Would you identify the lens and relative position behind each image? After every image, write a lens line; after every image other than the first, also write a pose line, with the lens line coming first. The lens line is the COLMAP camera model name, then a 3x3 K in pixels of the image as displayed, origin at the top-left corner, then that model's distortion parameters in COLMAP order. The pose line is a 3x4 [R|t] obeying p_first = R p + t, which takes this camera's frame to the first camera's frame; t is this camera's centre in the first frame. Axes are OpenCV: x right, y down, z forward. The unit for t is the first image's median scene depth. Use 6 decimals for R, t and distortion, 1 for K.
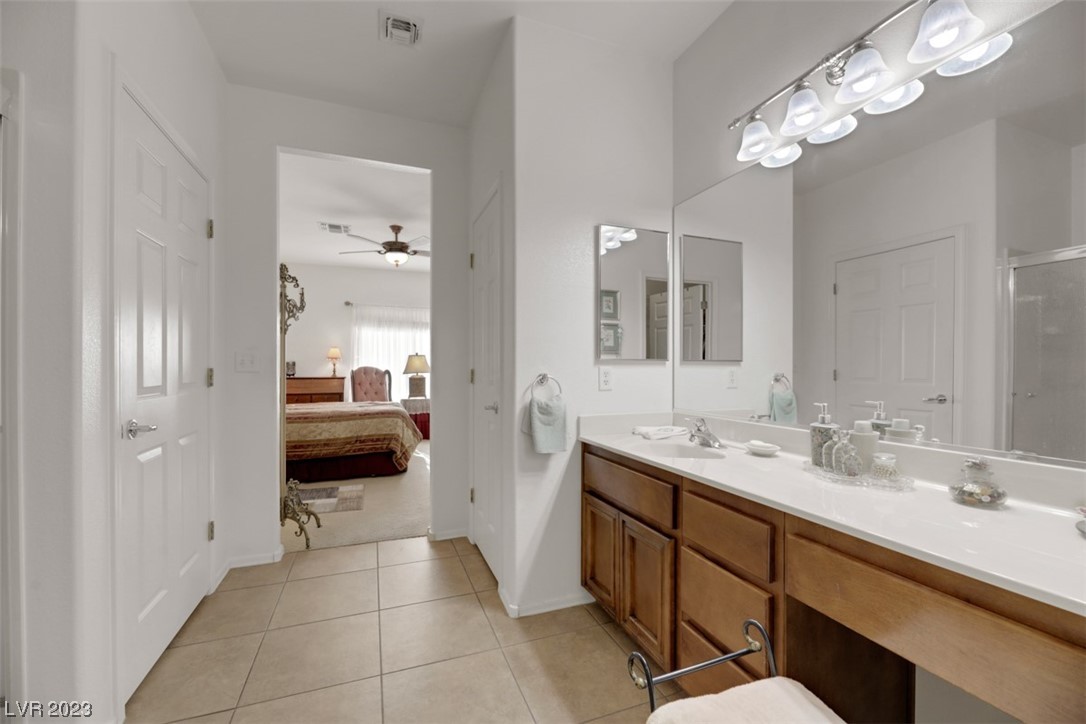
lens RADIAL K [[438.5, 0, 537.2], [0, 438.5, 360.3], [0, 0, 1]] dist [-0.001238, -0.000576]
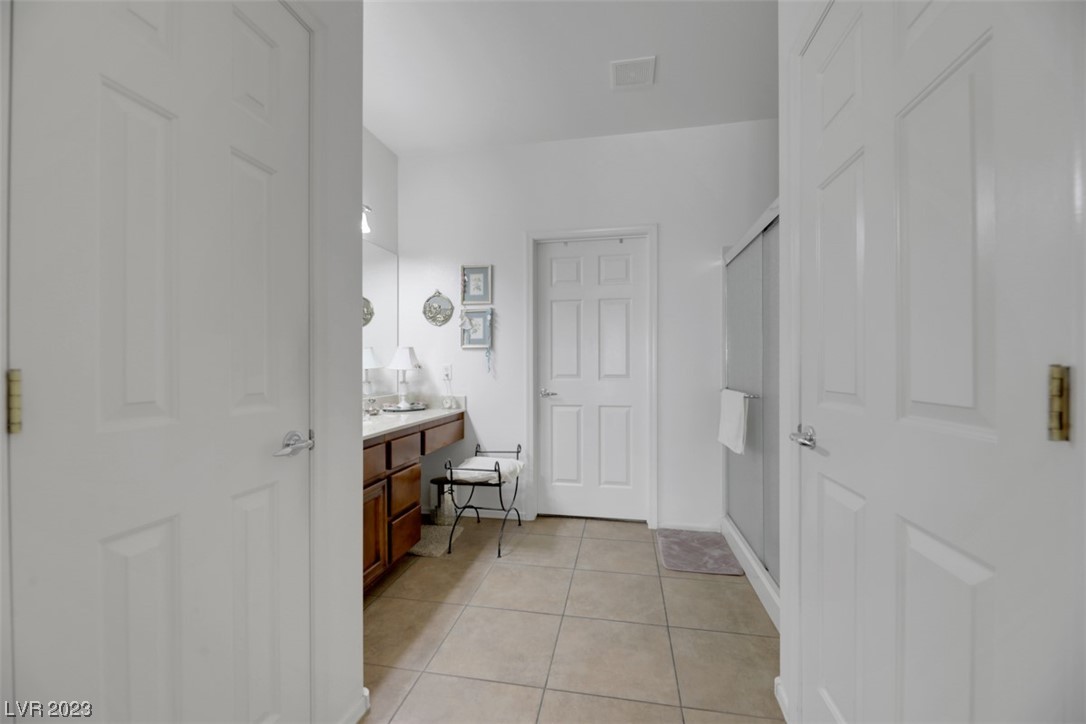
lens RADIAL K [[438.5, 0, 537.2], [0, 438.5, 360.3], [0, 0, 1]] dist [-0.001238, -0.000576]
pose [[-0.844483, -0.002296, 0.535578, -0.847700], [-0.011489, 0.999838, -0.013829, 0.020405], [-0.535460, -0.017832, -0.844373, 1.822072]]
